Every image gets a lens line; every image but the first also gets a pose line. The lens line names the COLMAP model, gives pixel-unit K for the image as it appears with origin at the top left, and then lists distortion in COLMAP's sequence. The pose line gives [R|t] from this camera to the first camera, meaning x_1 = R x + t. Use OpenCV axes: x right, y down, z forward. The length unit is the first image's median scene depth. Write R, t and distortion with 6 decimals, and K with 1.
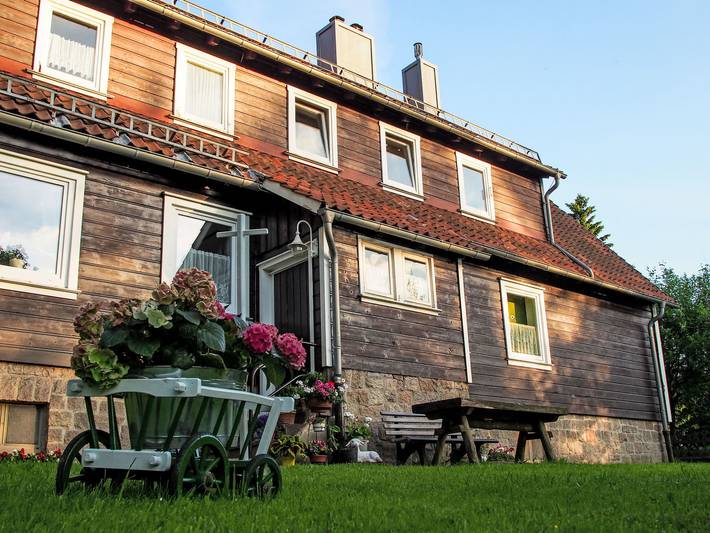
lens RADIAL K [[846.2, 0, 355.0], [0, 846.2, 266.5], [0, 0, 1]] dist [-0.102930, -0.013096]
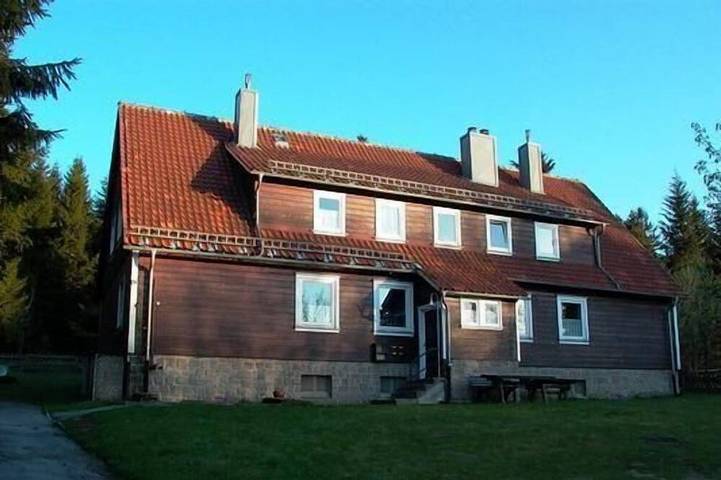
lens RADIAL K [[846.1, 0, 360.5], [0, 846.1, 240.0], [0, 0, 1]] dist [-0.217109, -0.001162]
pose [[0.967798, -0.025191, -0.250464, 0.271945], [0.042958, 0.996913, 0.065725, -0.302446], [0.248035, -0.074368, 0.965892, -1.036971]]
